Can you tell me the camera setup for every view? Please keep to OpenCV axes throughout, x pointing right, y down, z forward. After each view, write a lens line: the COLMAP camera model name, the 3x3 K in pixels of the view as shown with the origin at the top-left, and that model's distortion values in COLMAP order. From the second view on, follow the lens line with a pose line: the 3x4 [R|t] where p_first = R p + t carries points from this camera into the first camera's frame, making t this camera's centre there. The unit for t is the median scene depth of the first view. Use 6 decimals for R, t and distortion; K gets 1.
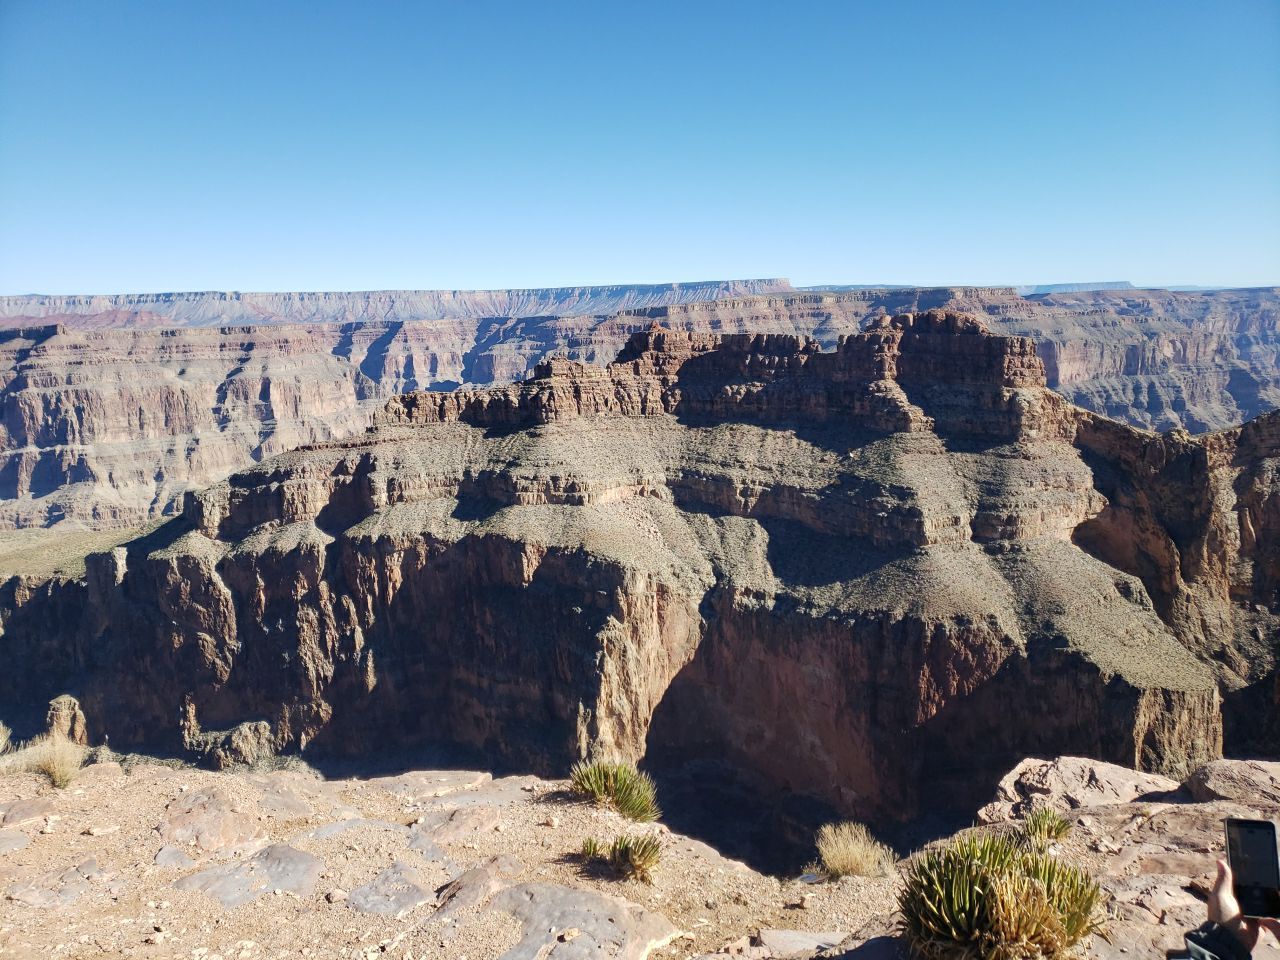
lens RADIAL K [[992.9, 0, 636.4], [0, 992.9, 475.6], [0, 0, 1]] dist [0.058962, -0.060258]
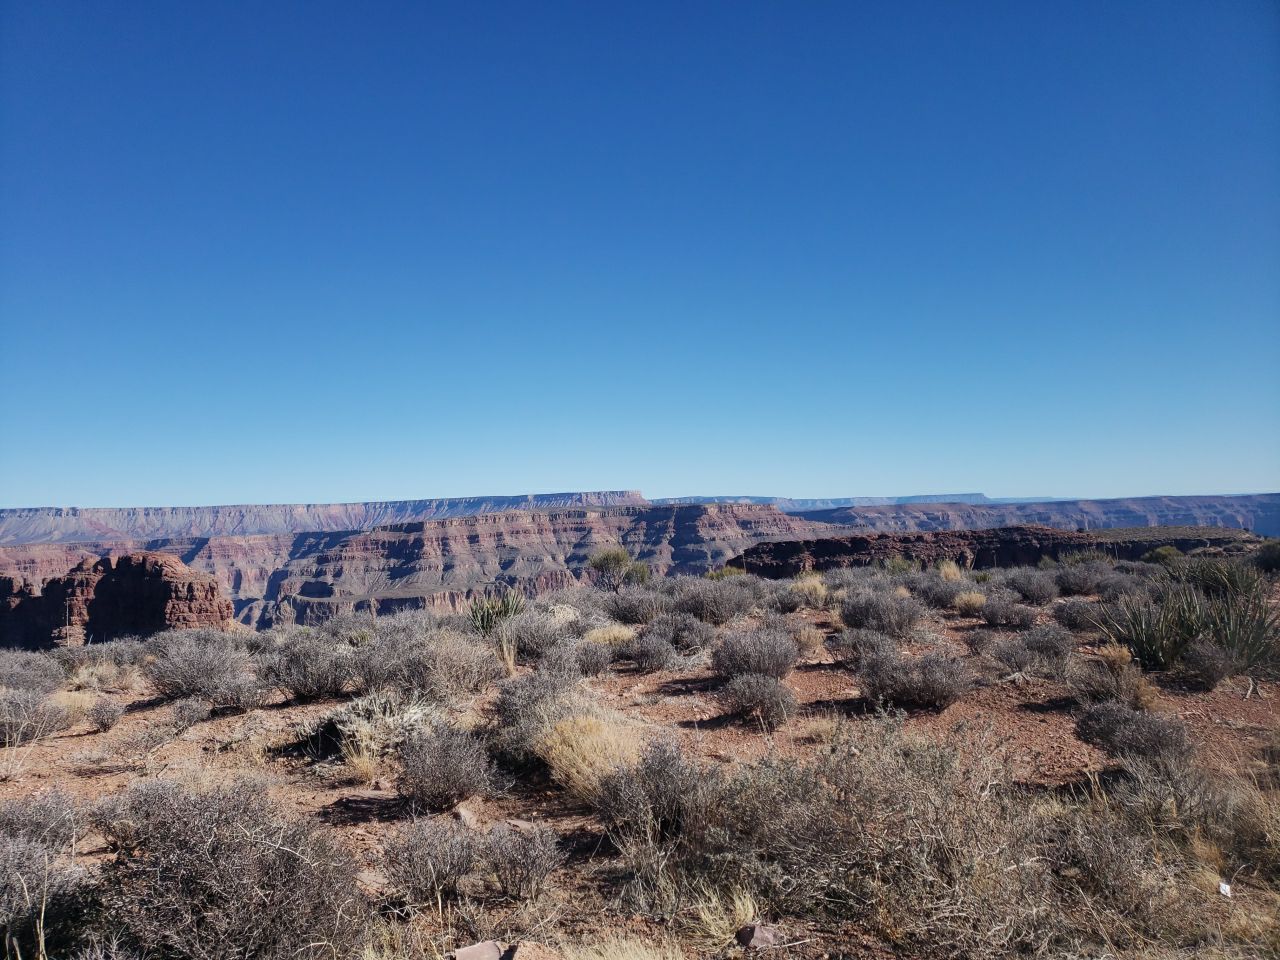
lens RADIAL K [[992.9, 0, 627.8], [0, 992.9, 450.8], [0, 0, 1]] dist [0.058962, -0.060258]
pose [[0.997659, -0.000828, 0.068380, 0.397607], [0.016510, 0.973262, -0.229102, -0.016166], [-0.066362, 0.229695, 0.970998, -0.005122]]
